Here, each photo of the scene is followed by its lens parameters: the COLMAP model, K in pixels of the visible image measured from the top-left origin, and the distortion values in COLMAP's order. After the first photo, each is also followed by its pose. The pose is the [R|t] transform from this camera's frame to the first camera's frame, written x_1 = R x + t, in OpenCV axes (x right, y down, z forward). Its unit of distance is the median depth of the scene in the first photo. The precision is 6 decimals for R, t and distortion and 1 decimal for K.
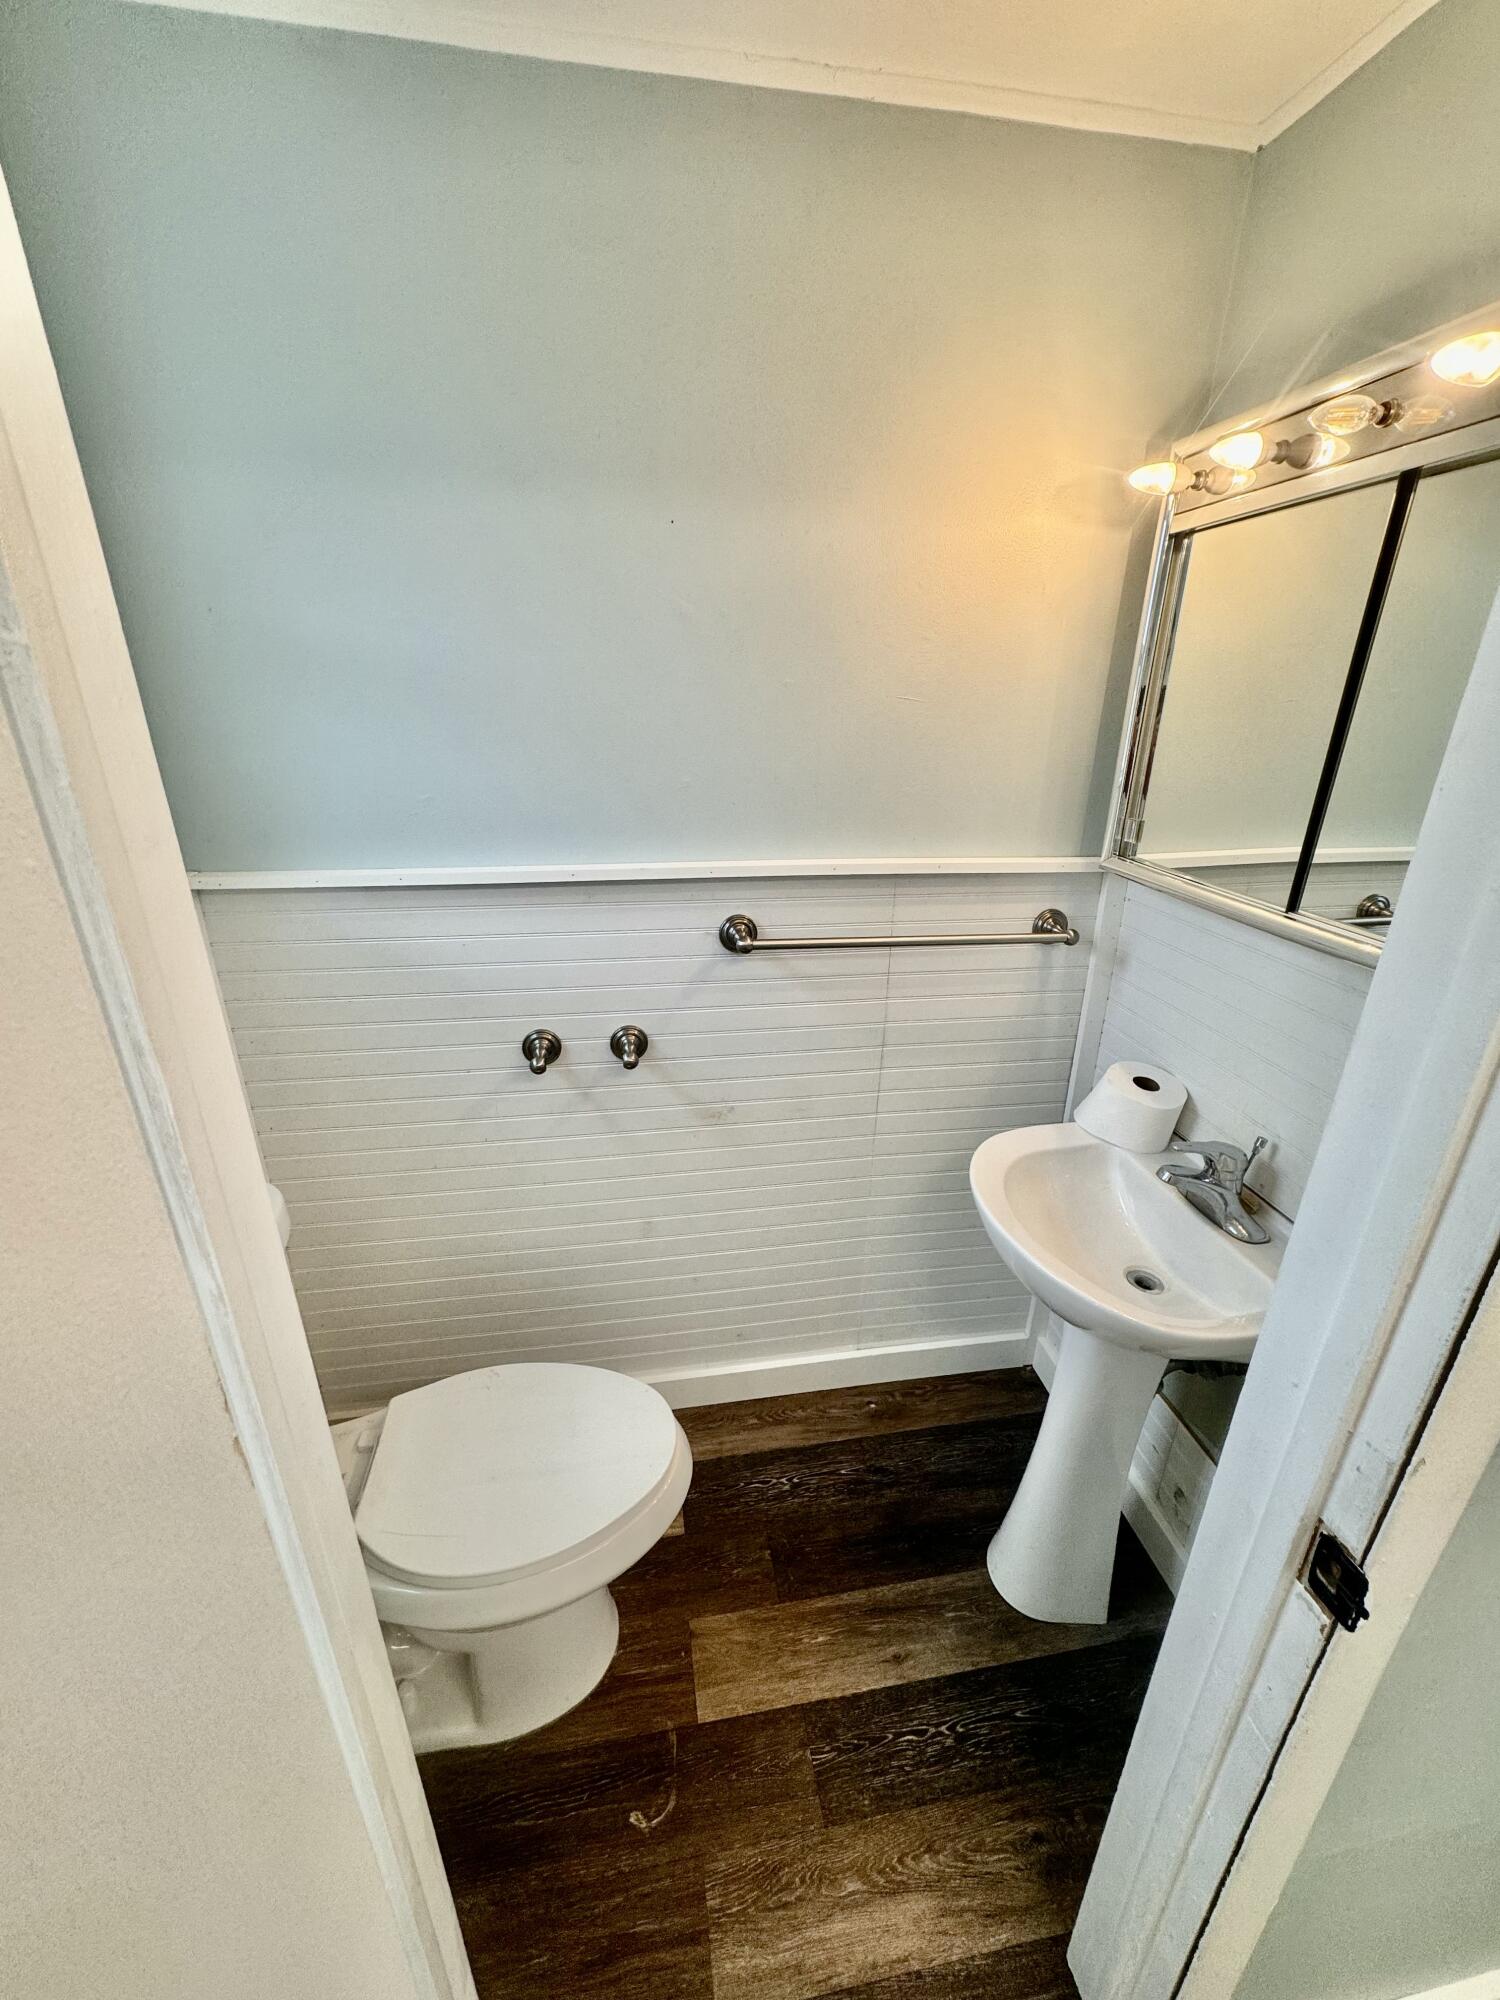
lens RADIAL K [[791.3, 0, 744.4], [0, 791.3, 997.7], [0, 0, 1]] dist [-0.000933, 0.000023]
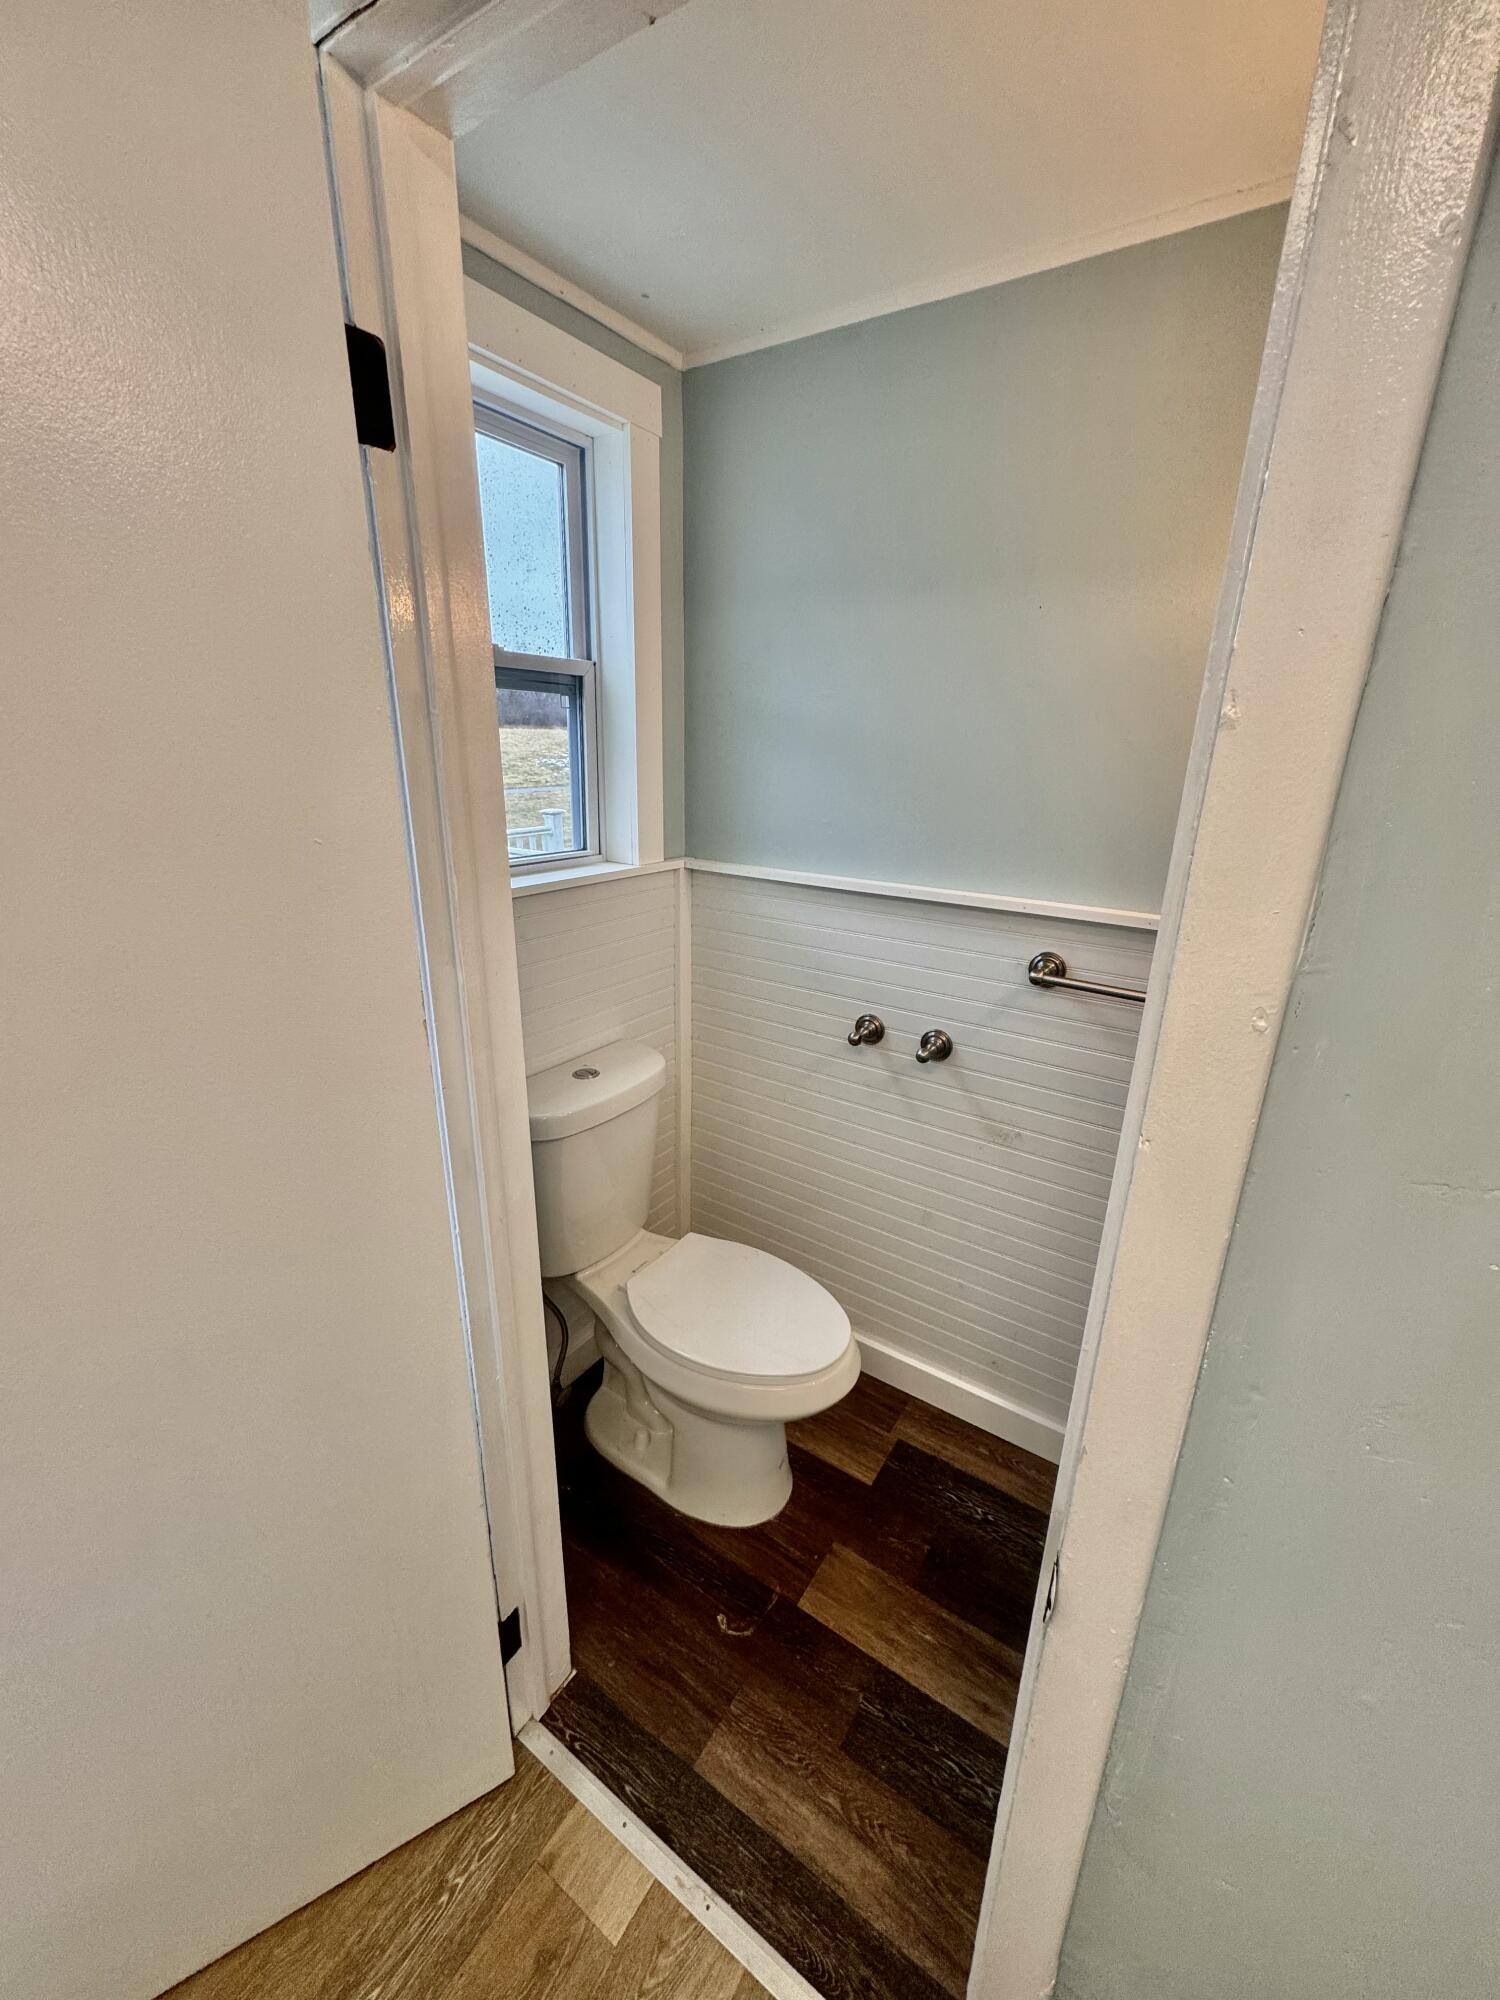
lens RADIAL K [[791.3, 0, 744.4], [0, 791.3, 997.7], [0, 0, 1]] dist [-0.000933, 0.000023]
pose [[0.728513, 0.215058, -0.650399, 0.440199], [-0.261572, 0.964833, 0.026040, 0.038907], [0.633126, 0.151156, 0.759146, -0.071060]]
